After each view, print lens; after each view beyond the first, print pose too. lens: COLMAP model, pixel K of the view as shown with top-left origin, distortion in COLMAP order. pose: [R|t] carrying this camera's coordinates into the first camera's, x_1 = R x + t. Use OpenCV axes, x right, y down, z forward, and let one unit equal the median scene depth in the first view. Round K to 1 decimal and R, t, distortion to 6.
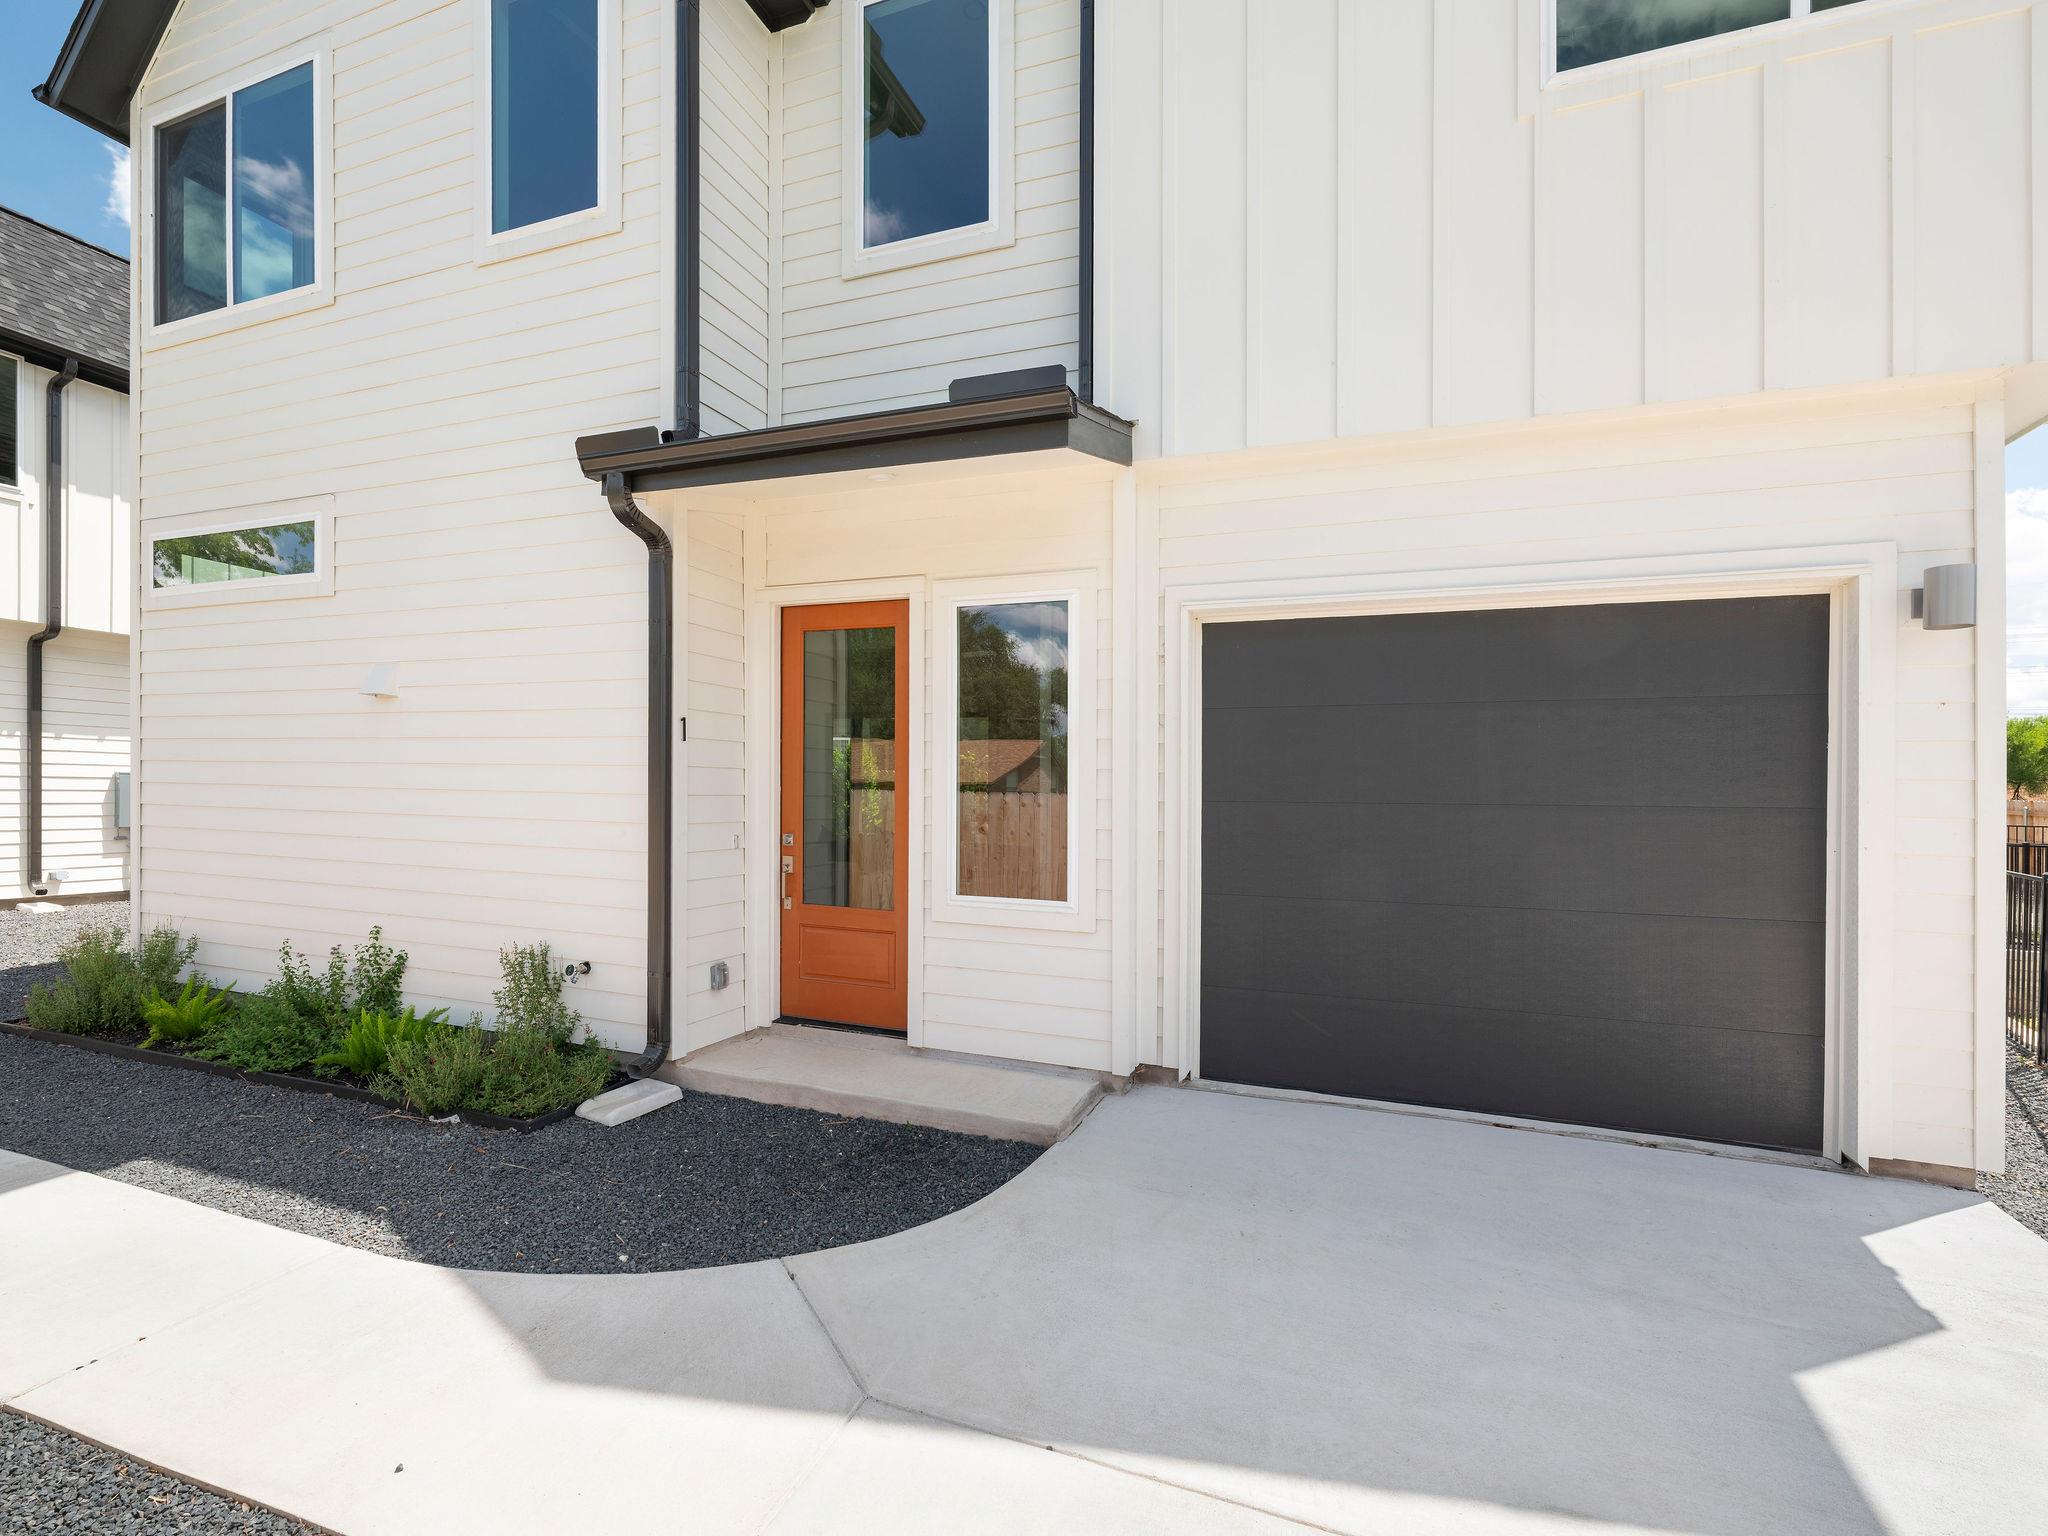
lens RADIAL K [[938.0, 0, 1024.0], [0, 938.0, 768.0], [0, 0, 1]] dist [0.000673, 0.000106]
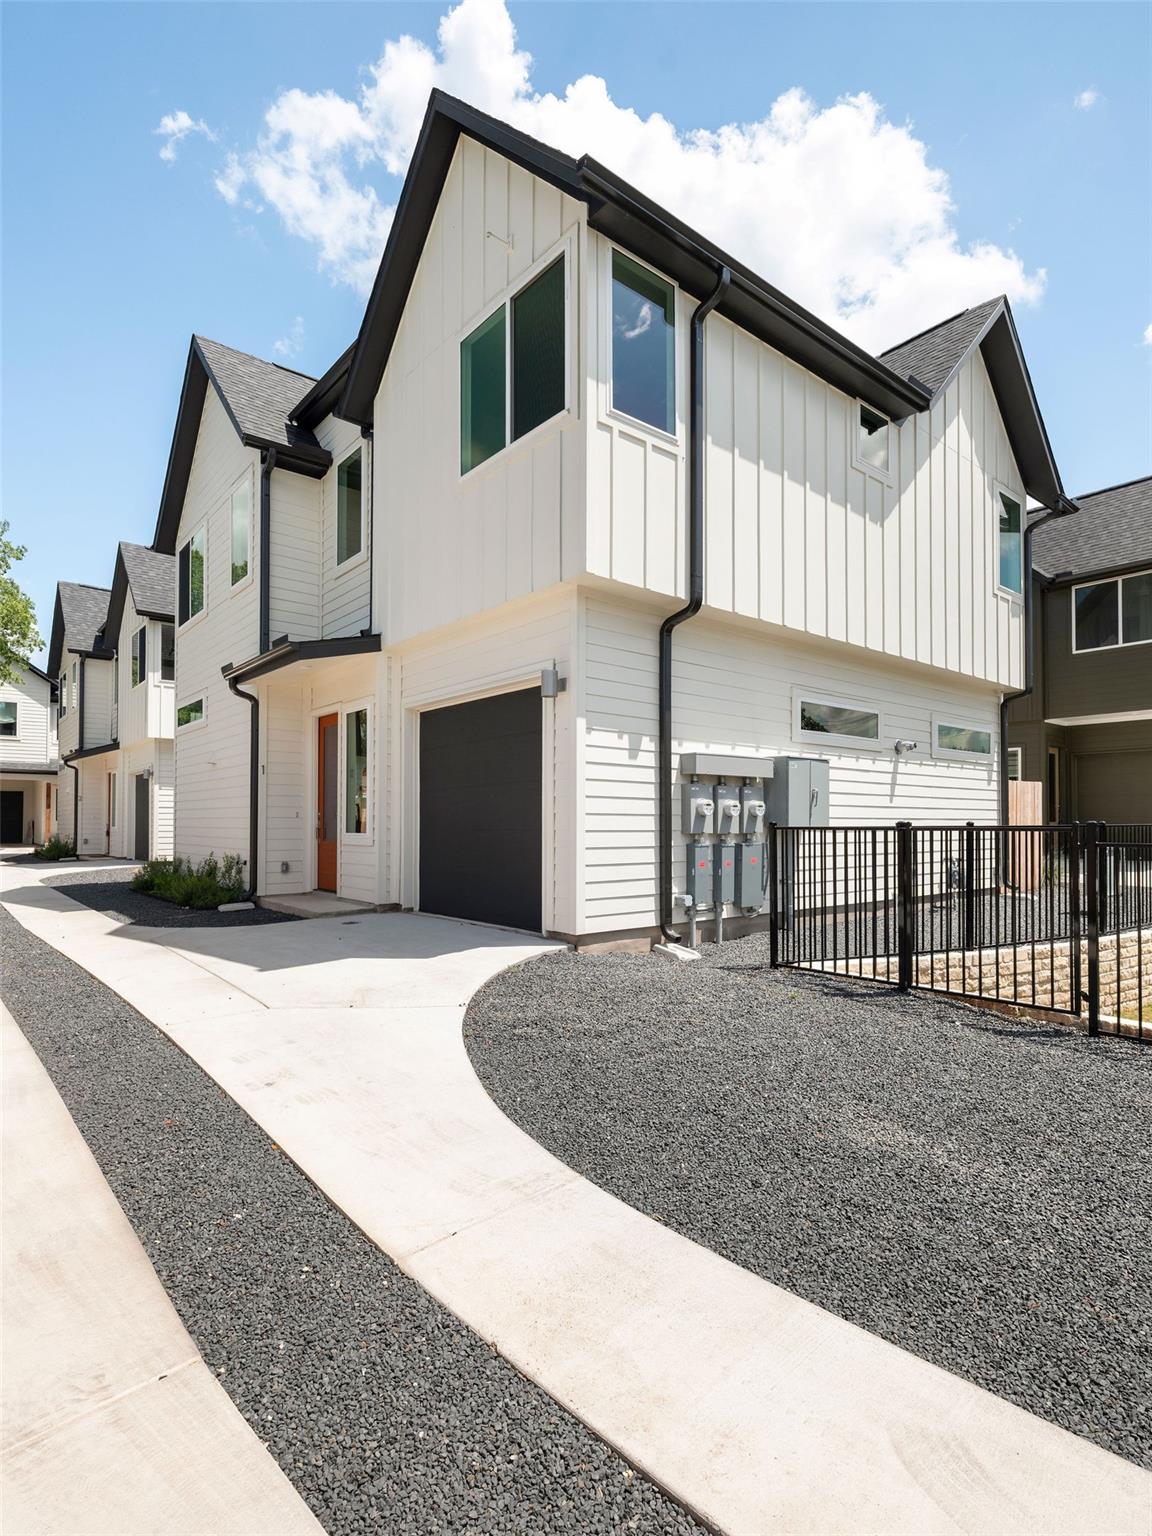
lens RADIAL K [[781.4, 0, 576.0], [0, 781.4, 768.0], [0, 0, 1]] dist [0.005903, -0.002344]
pose [[0.873954, -0.054243, -0.482972, 1.446267], [0.033498, 0.998112, -0.051482, 0.093312], [0.484852, 0.028814, 0.874121, -0.484739]]
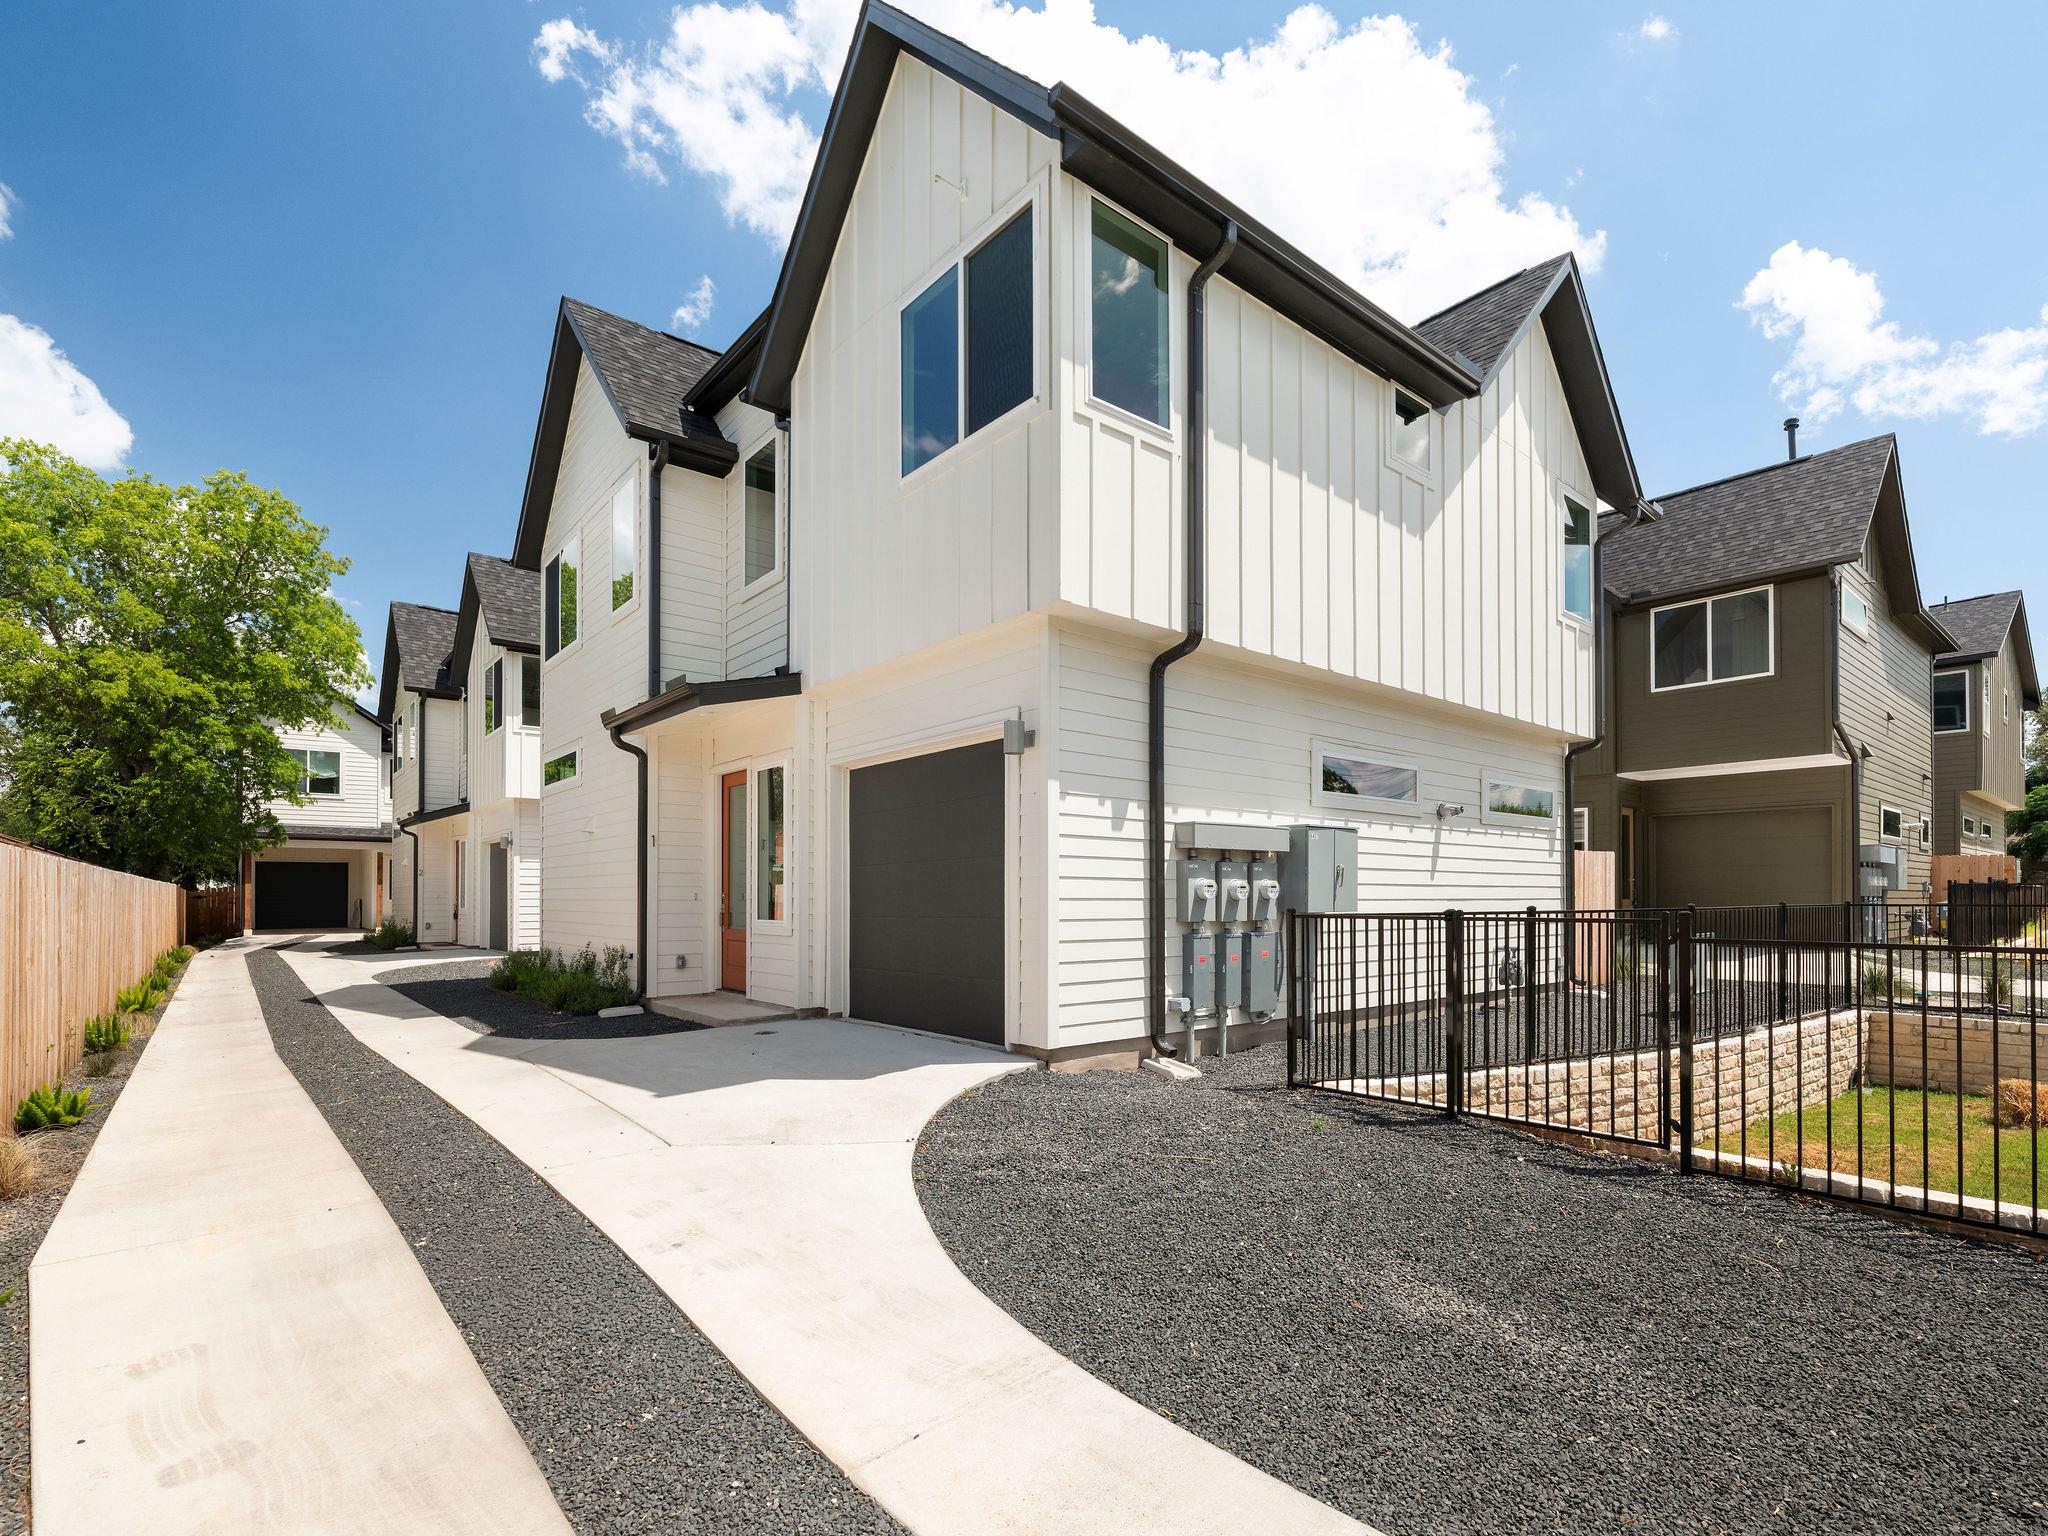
lens RADIAL K [[970.9, 0, 1046.7], [0, 970.9, 836.8], [0, 0, 1]] dist [-0.001790, 0.001124]
pose [[0.879250, -0.052469, -0.473462, 1.433626], [0.036165, 0.998399, -0.043481, 0.074285], [0.474986, 0.021107, 0.879740, -0.494497]]
